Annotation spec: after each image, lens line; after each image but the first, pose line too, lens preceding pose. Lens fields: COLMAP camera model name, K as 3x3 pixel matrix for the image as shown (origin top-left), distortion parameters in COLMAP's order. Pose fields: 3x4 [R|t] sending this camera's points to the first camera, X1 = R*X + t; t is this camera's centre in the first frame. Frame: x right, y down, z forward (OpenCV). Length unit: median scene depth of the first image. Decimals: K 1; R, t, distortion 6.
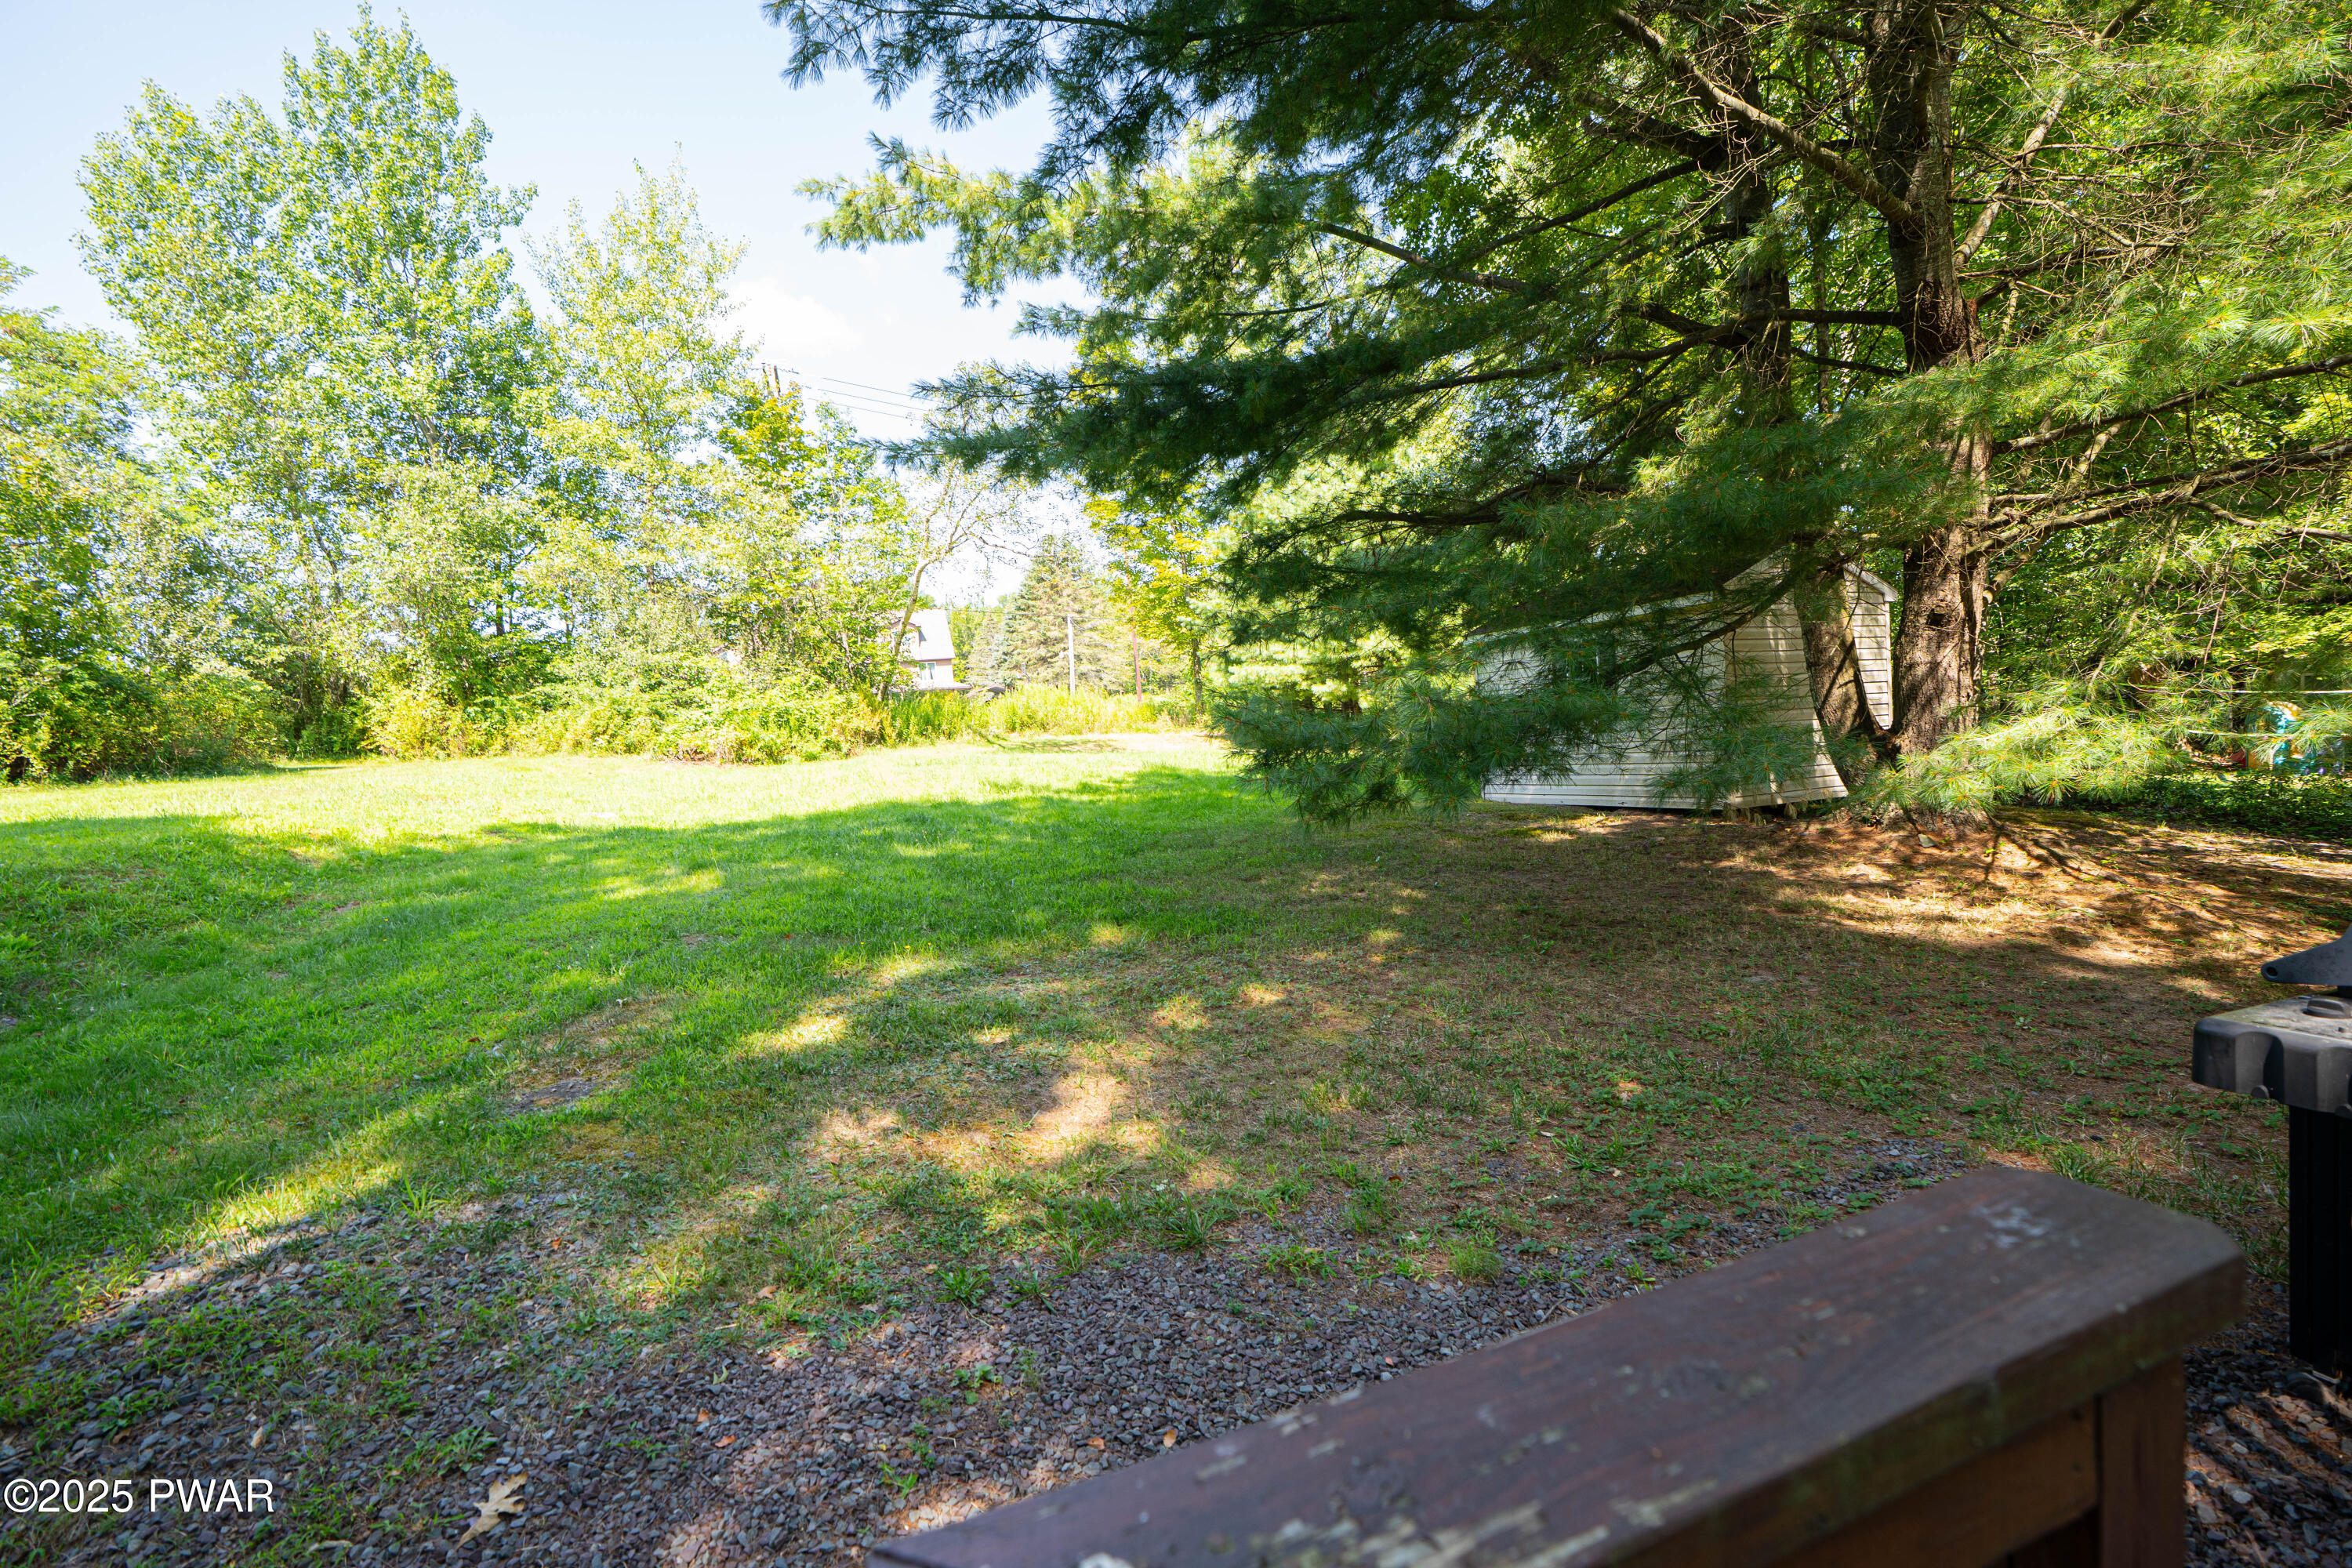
lens RADIAL K [[1094.7, 0, 1176.0], [0, 1094.7, 784.0], [0, 0, 1]] dist [-0.075970, 0.034529]
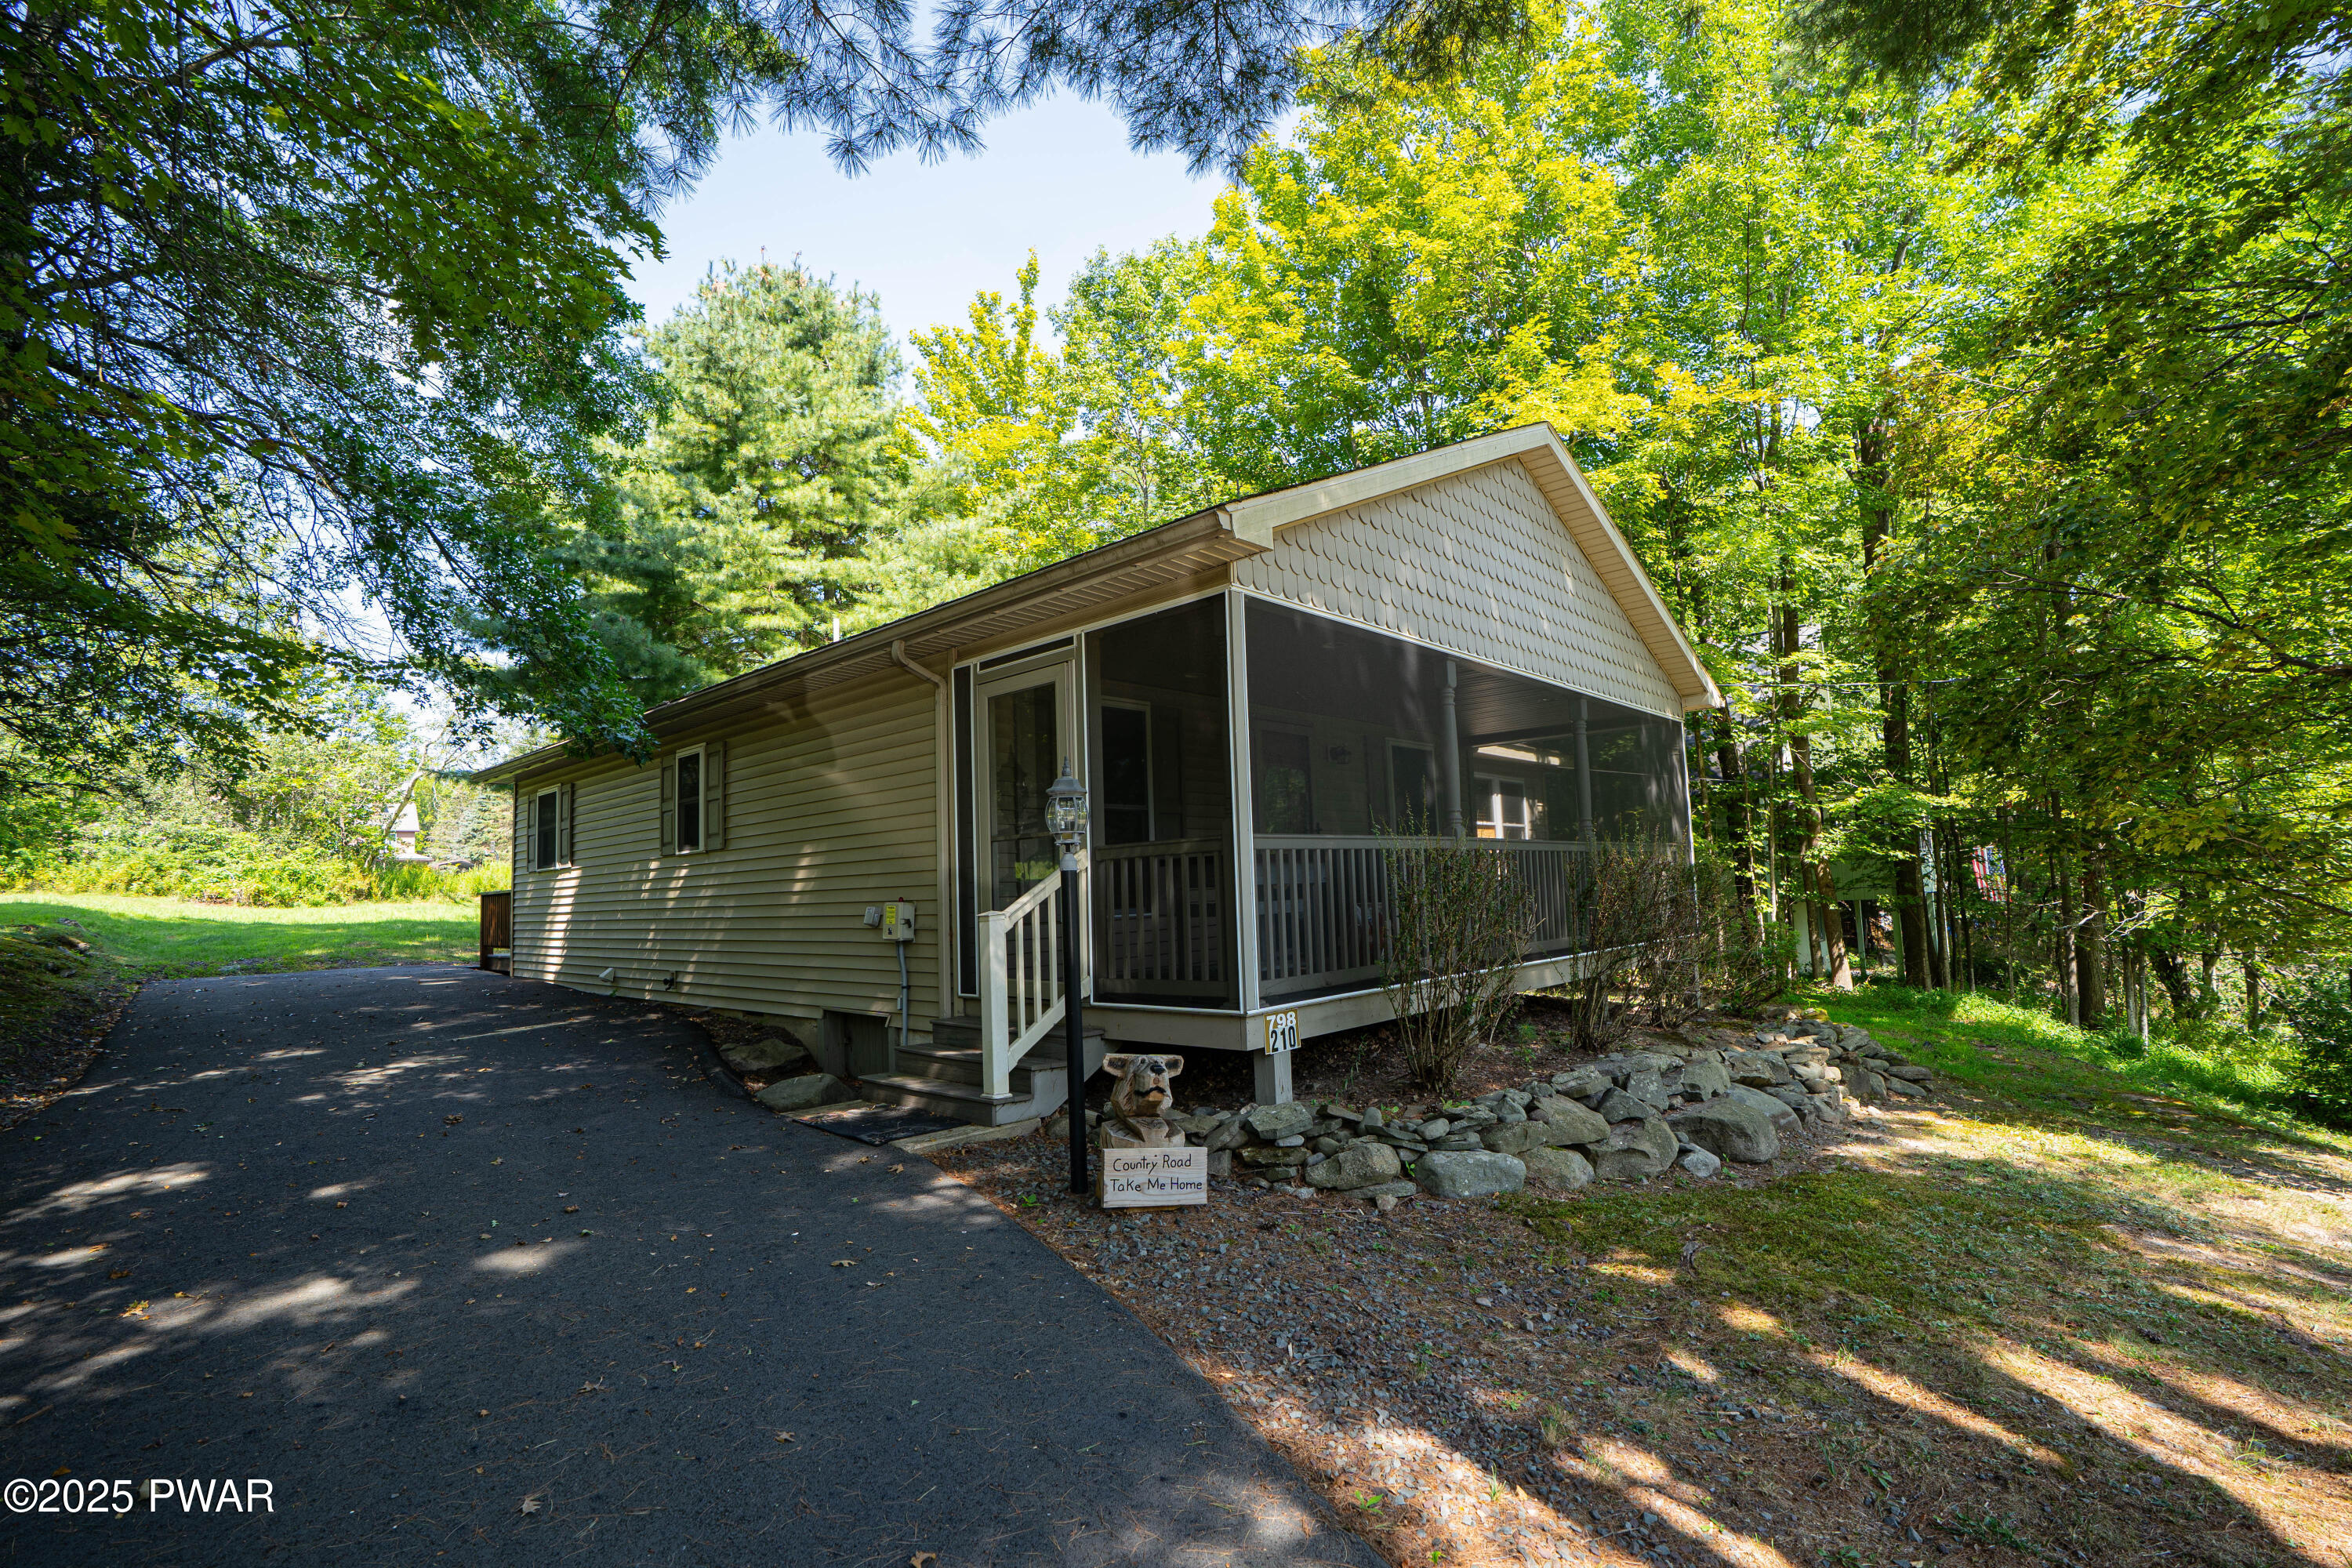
lens RADIAL K [[1094.4, 0, 1175.8], [0, 1094.4, 793.2], [0, 0, 1]] dist [-0.073133, 0.031529]
pose [[0.908008, 0.078630, 0.411508, 0.112422], [-0.007225, 0.985023, -0.172272, 0.062959], [-0.418890, 0.153451, 0.894977, -0.754367]]
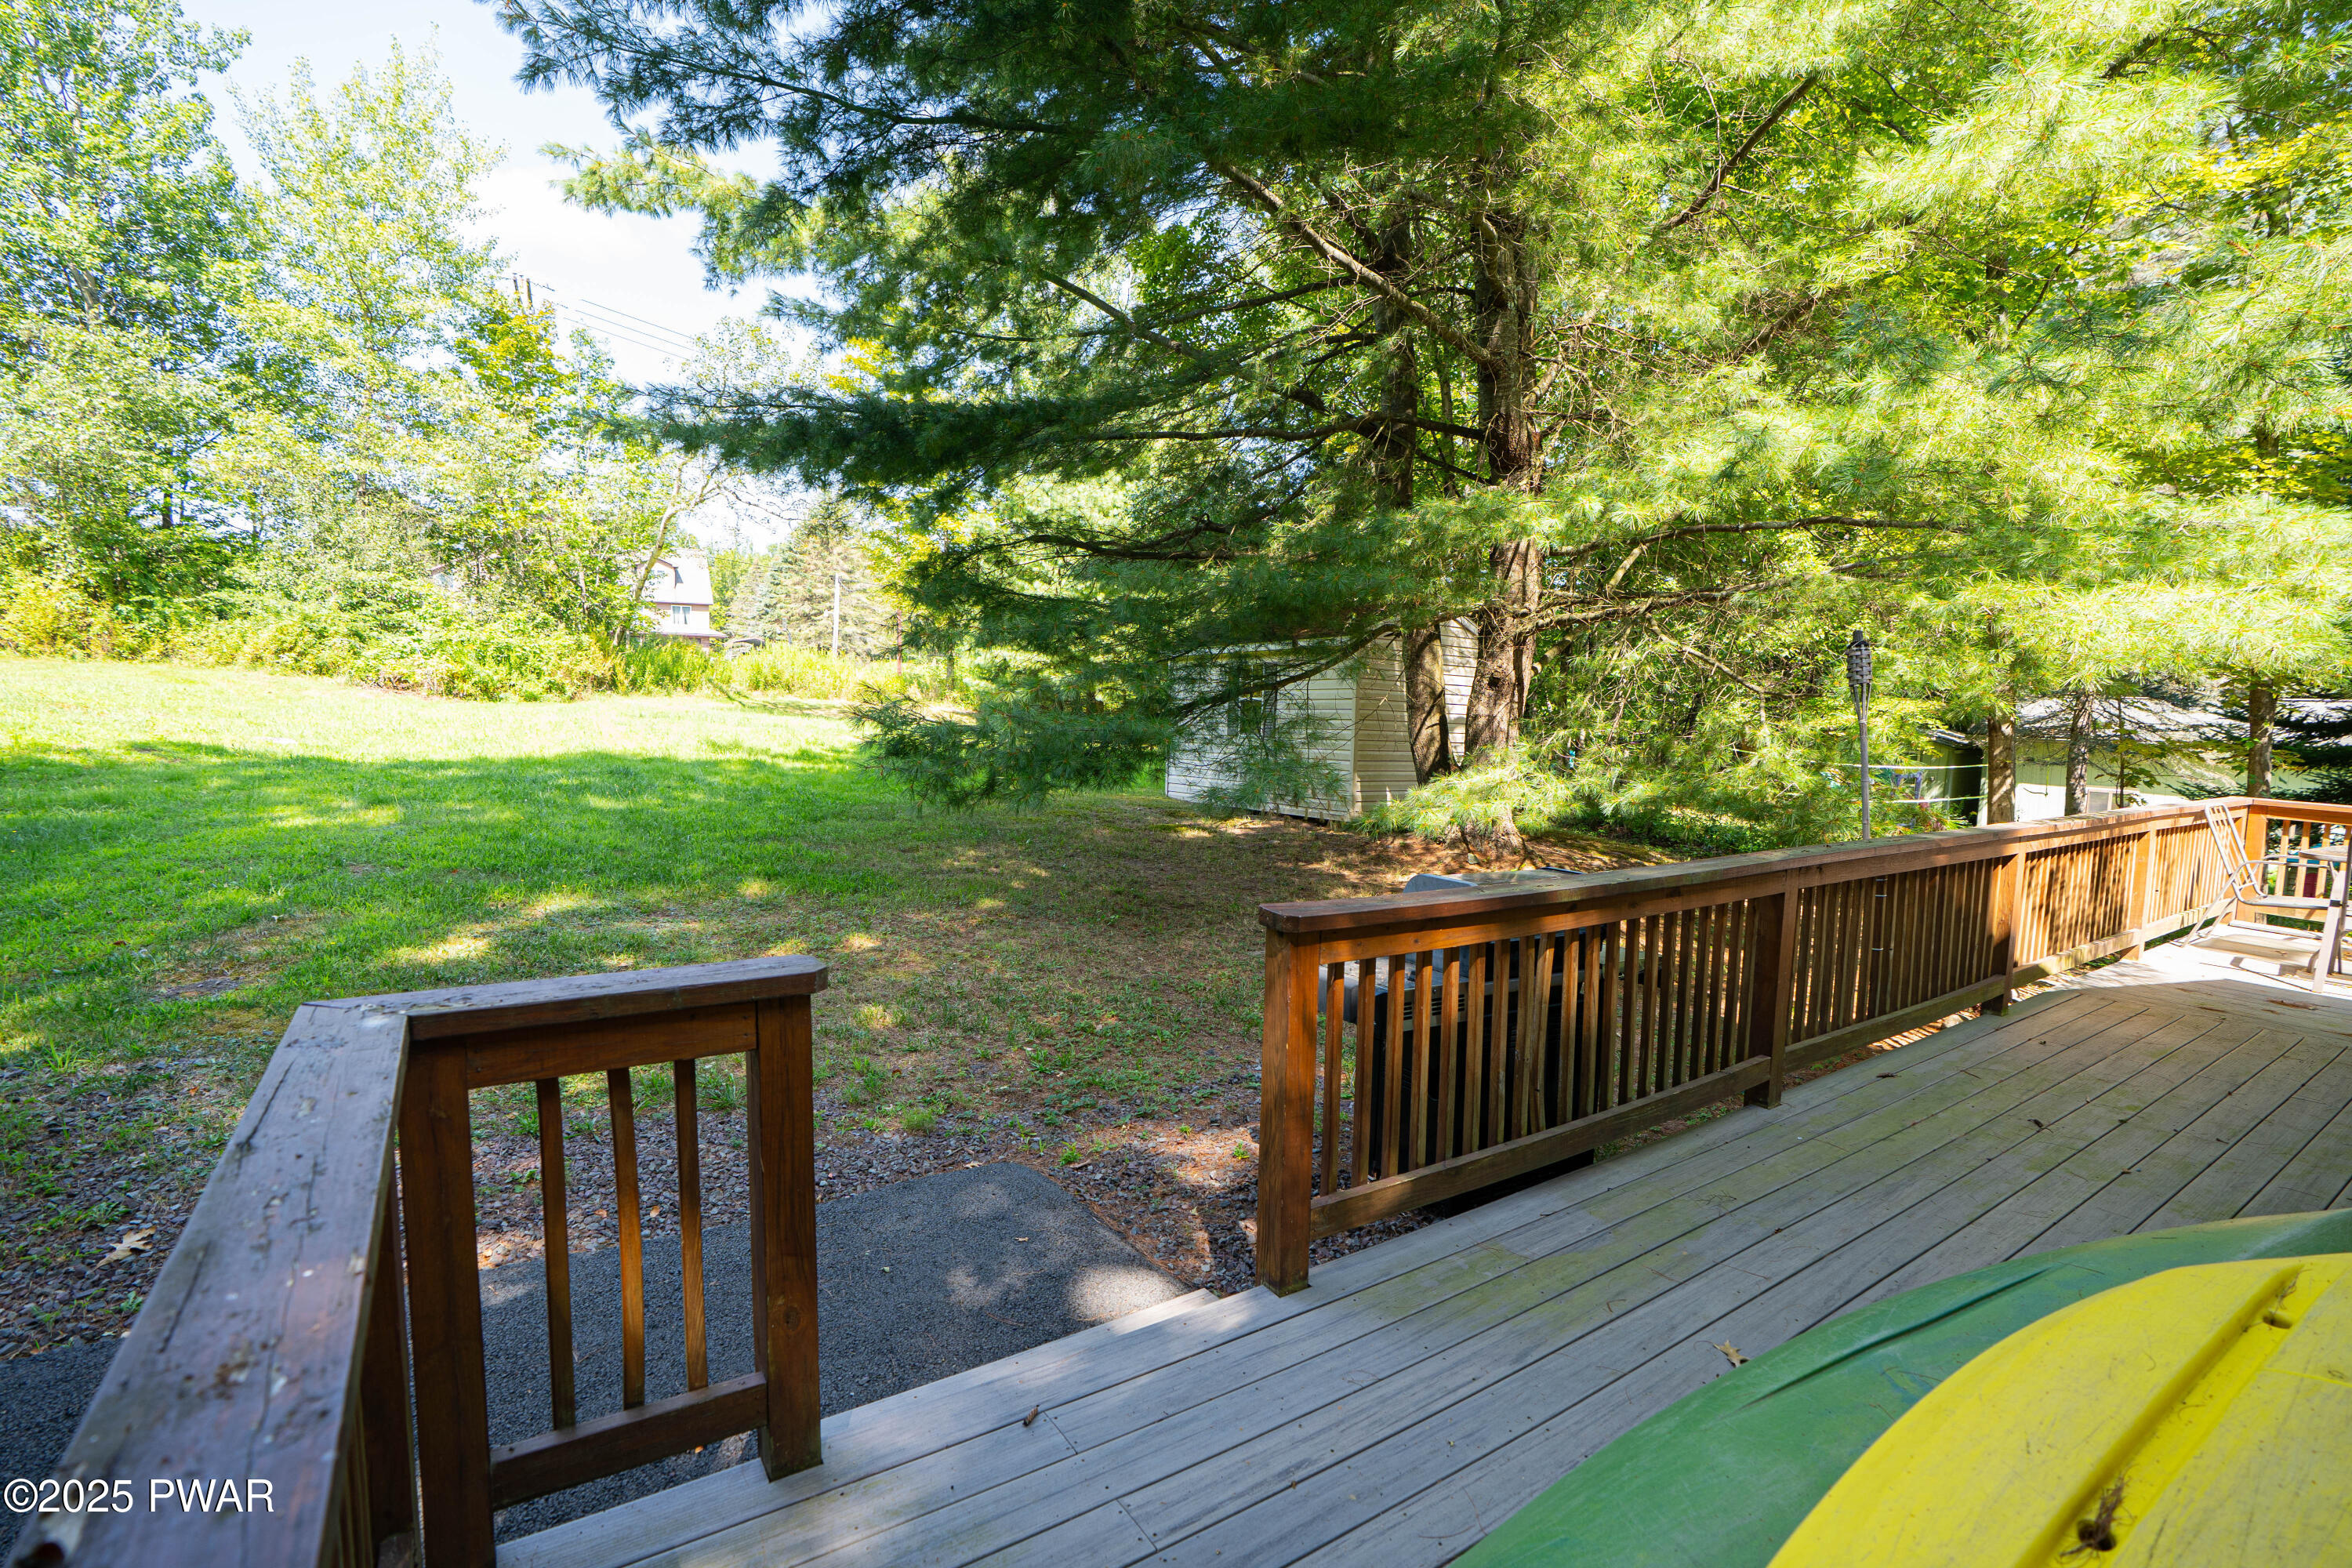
lens RADIAL K [[1091.0, 0, 1172.2], [0, 1091.0, 779.1], [0, 0, 1]] dist [-0.057768, 0.022102]
pose [[0.975172, 0.081564, 0.205880, 0.029851], [-0.084338, 0.996426, 0.004719, -0.004762], [-0.204759, -0.021966, 0.978566, -0.051594]]
